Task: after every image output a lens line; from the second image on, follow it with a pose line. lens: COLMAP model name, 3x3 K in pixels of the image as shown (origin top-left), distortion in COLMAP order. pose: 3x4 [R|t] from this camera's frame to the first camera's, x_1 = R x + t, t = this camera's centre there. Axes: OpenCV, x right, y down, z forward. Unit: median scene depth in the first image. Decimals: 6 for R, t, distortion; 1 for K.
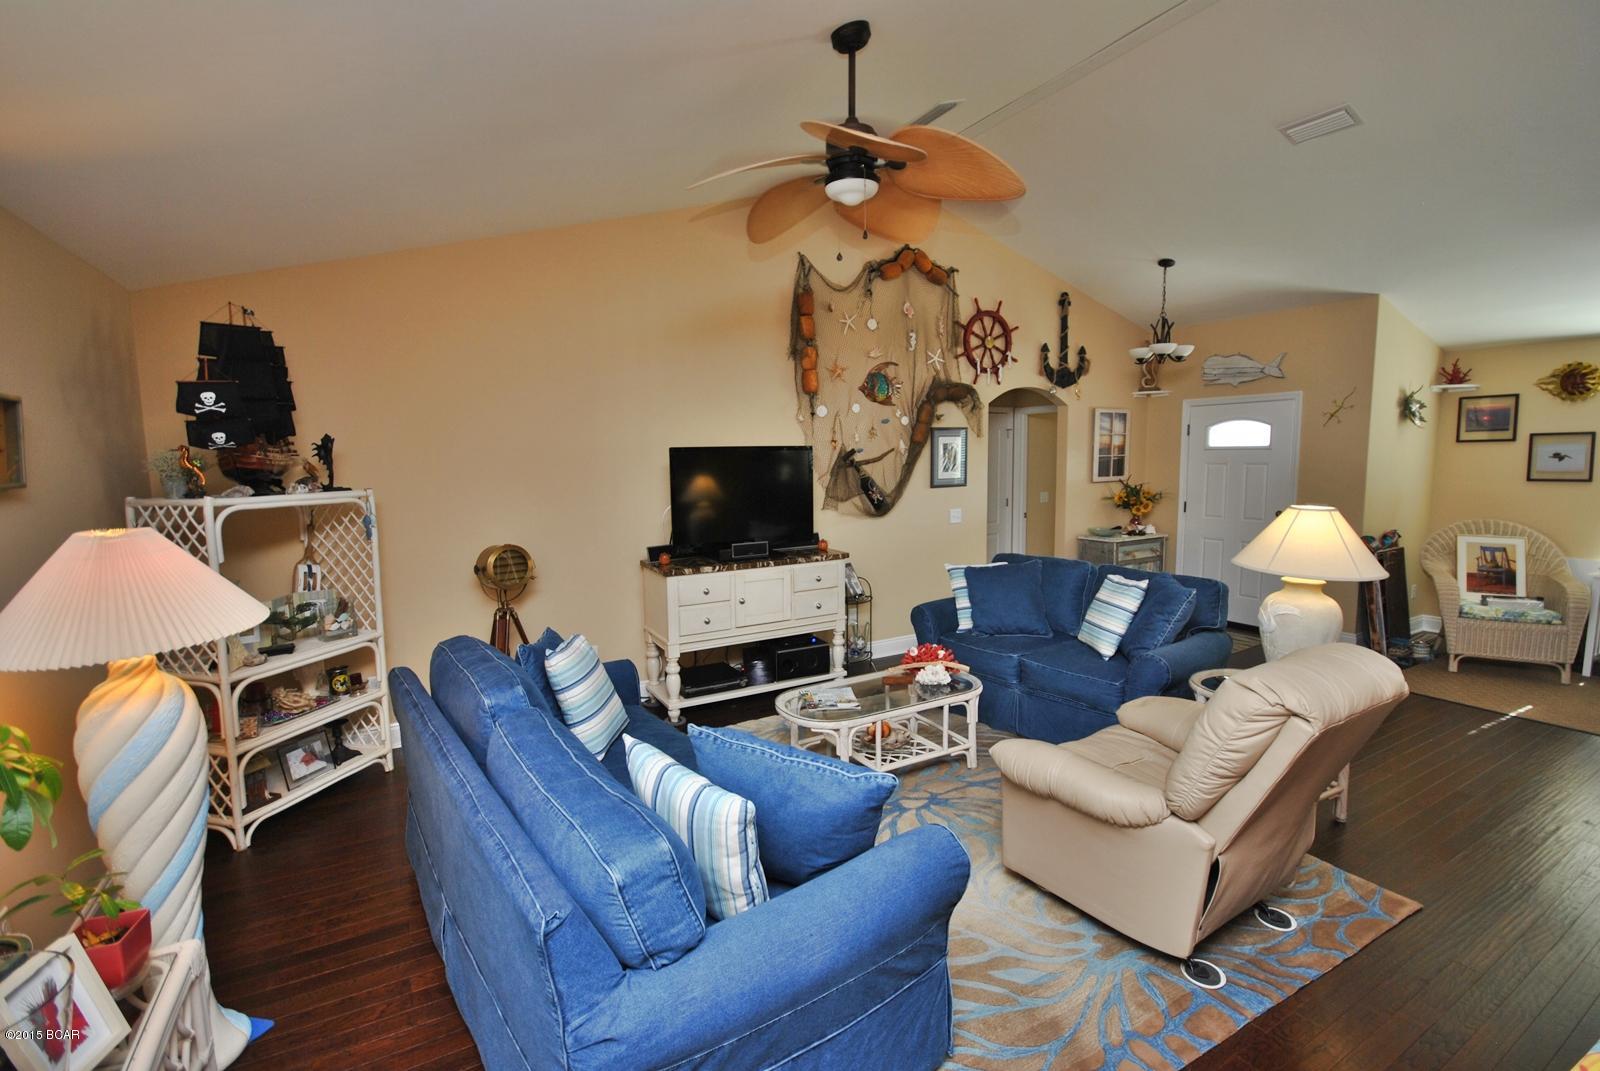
lens RADIAL K [[708.9, 0, 800.0], [0, 708.9, 535.5], [0, 0, 1]] dist [0.014398, -0.011872]
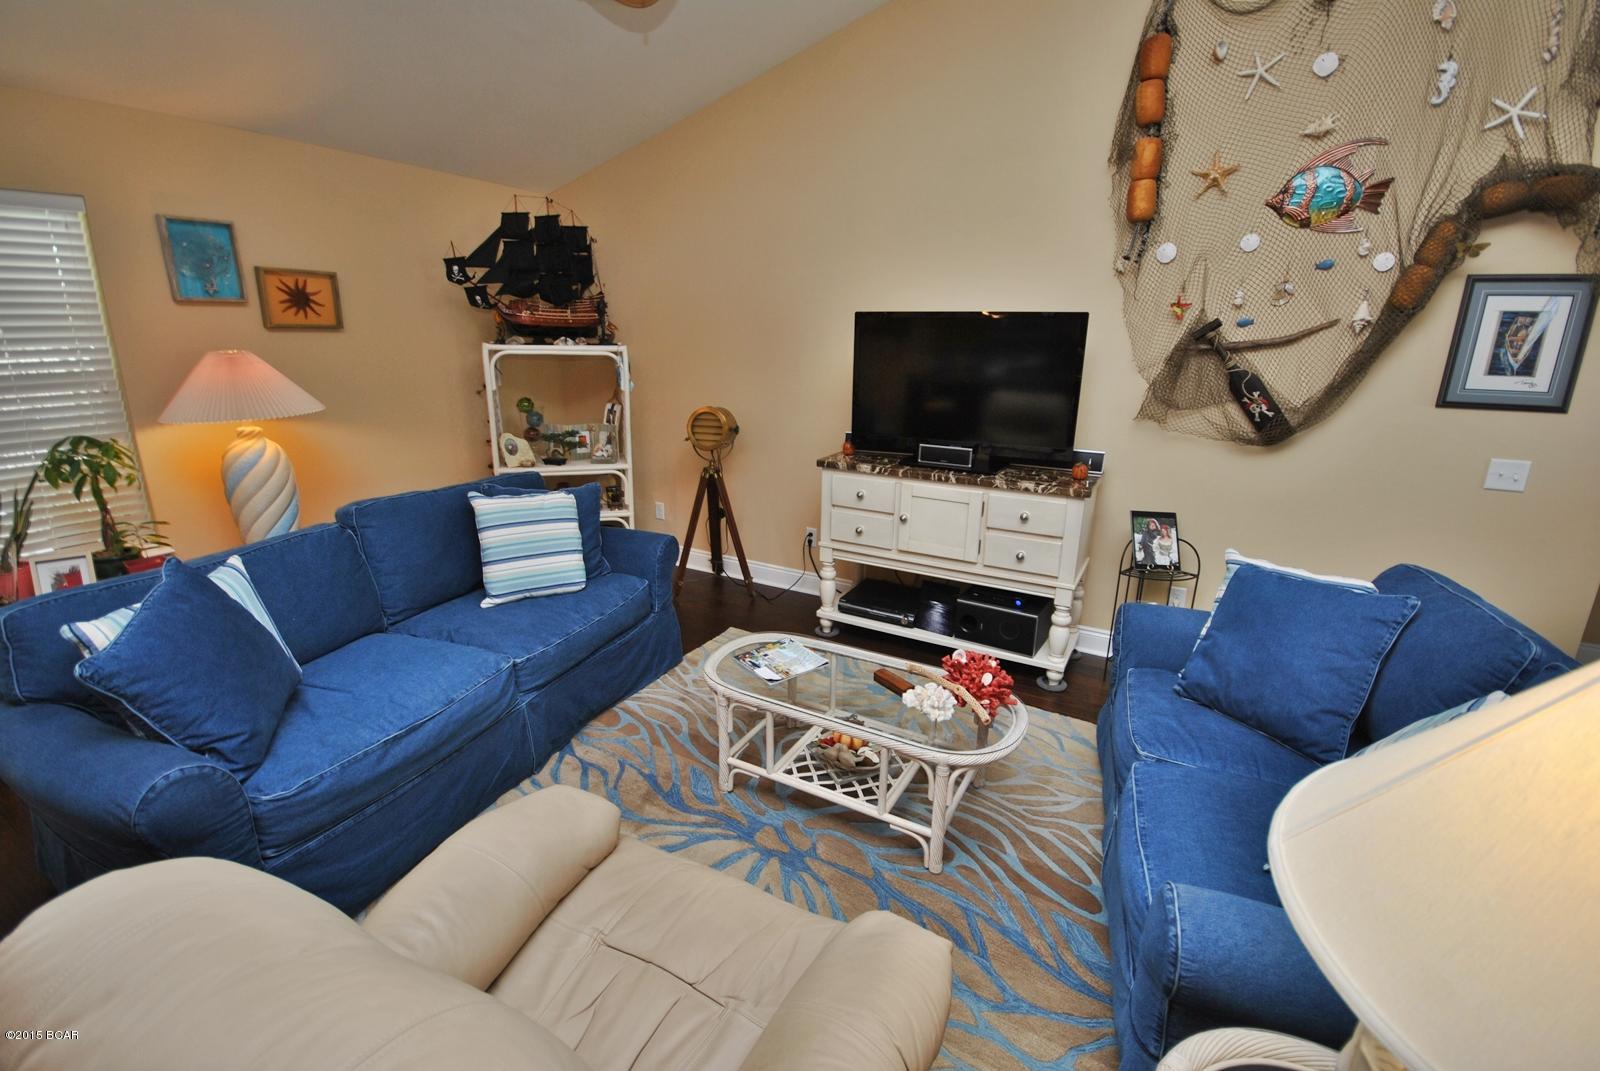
lens RADIAL K [[708.9, 0, 800.0], [0, 708.9, 535.5], [0, 0, 1]] dist [0.014398, -0.011872]
pose [[0.515703, 0.259359, -0.816568, 0.410414], [-0.120429, 0.965561, 0.230625, -0.045210], [0.848261, -0.020595, 0.529177, 0.406935]]
